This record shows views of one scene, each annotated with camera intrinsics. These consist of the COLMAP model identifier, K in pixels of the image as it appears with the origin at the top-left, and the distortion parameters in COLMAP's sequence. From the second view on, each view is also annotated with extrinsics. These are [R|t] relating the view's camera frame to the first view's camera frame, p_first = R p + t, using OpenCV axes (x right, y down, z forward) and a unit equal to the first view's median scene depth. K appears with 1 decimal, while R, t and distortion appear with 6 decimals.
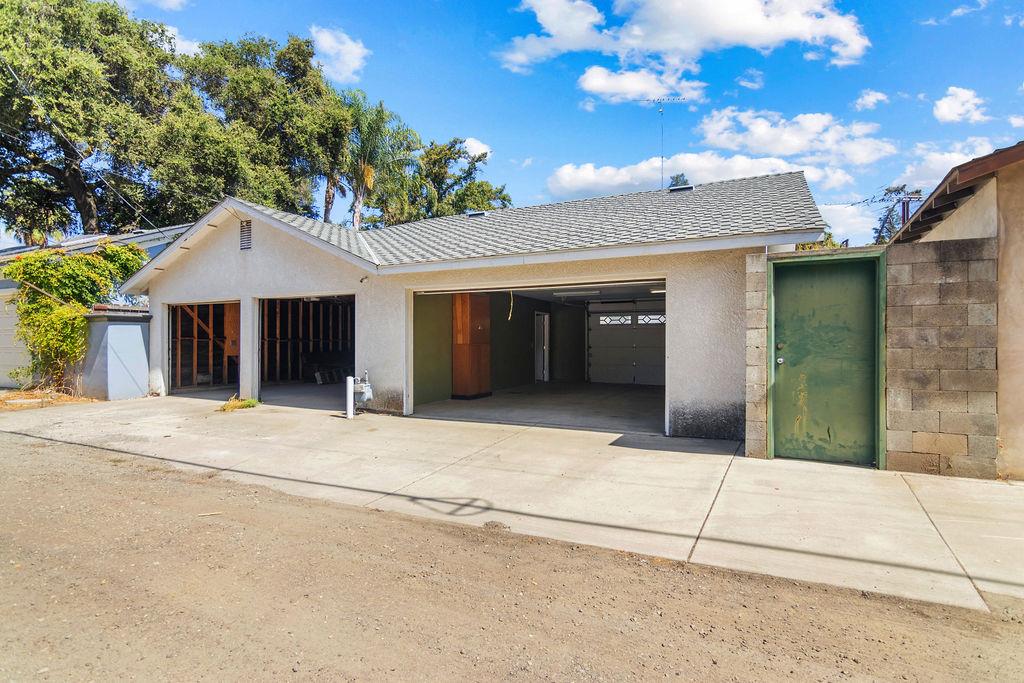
lens RADIAL K [[520.8, 0, 512.0], [0, 520.8, 341.5], [0, 0, 1]] dist [0.002328, 0.000352]
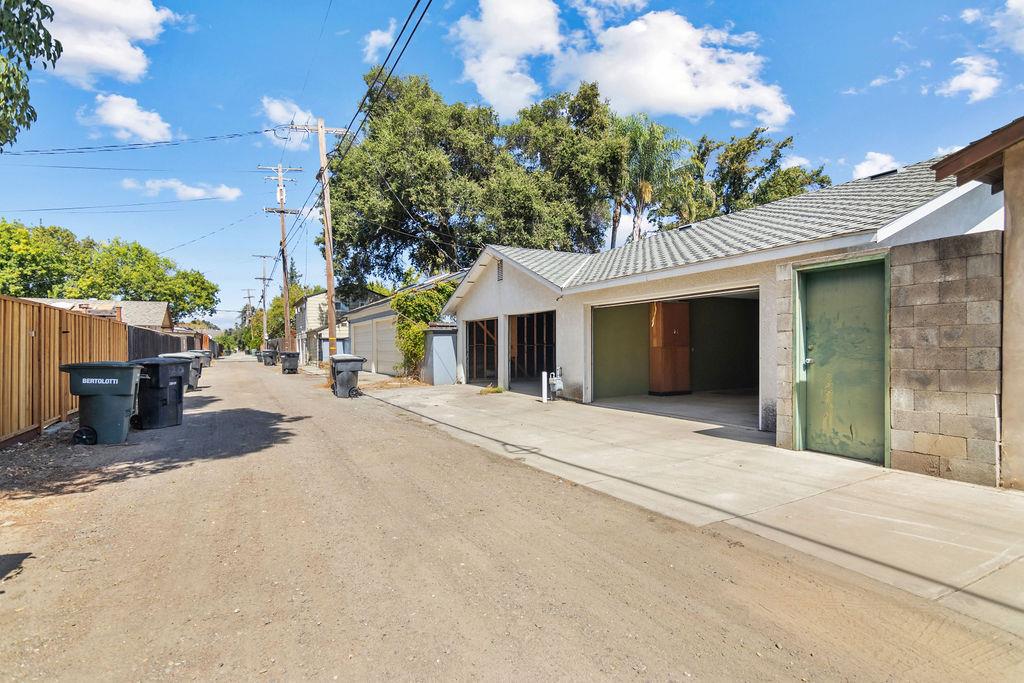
lens RADIAL K [[532.6, 0, 512.5], [0, 532.6, 349.0], [0, 0, 1]] dist [0.001474, 0.000285]
pose [[0.805977, -0.004429, -0.591931, 0.537300], [0.008637, 0.999954, 0.004279, 0.002212], [0.591884, -0.008561, 0.805978, -0.198070]]
